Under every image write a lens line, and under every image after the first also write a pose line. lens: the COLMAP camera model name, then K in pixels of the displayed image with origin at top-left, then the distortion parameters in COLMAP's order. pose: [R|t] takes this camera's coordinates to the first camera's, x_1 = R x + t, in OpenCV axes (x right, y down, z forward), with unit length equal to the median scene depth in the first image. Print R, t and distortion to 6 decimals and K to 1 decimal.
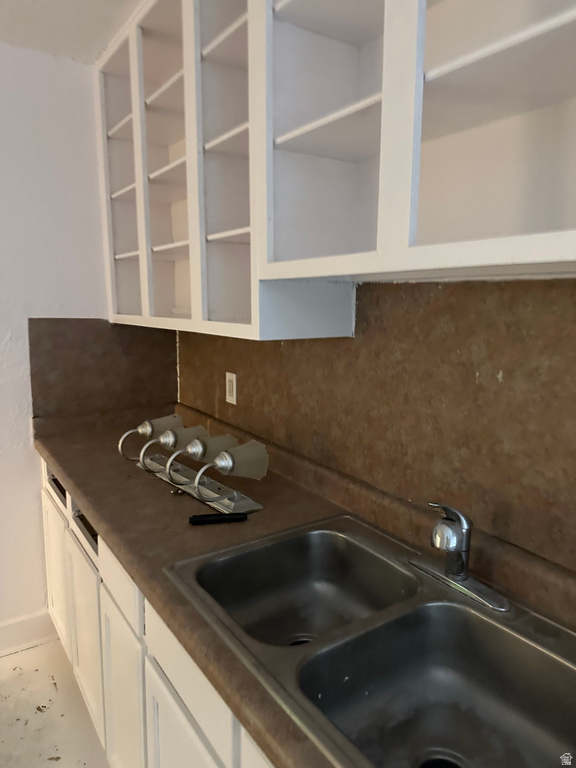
lens RADIAL K [[529.6, 0, 288.0], [0, 529.6, 384.0], [0, 0, 1]] dist [0.084212, -0.077203]
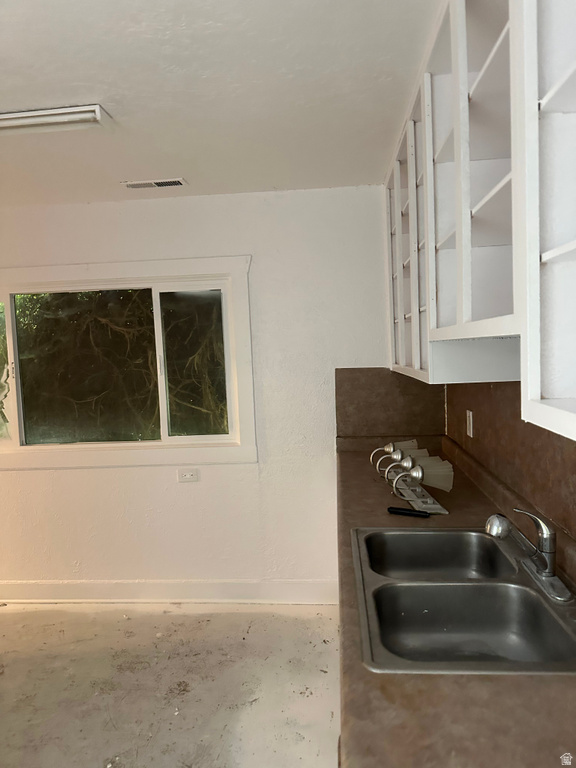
lens RADIAL K [[529.6, 0, 288.0], [0, 529.6, 384.0], [0, 0, 1]] dist [0.084212, -0.077203]
pose [[0.775222, 0.002762, -0.631682, 0.463826], [-0.052728, 0.996784, -0.060351, 0.019010], [0.629484, 0.080093, 0.772875, -0.270697]]
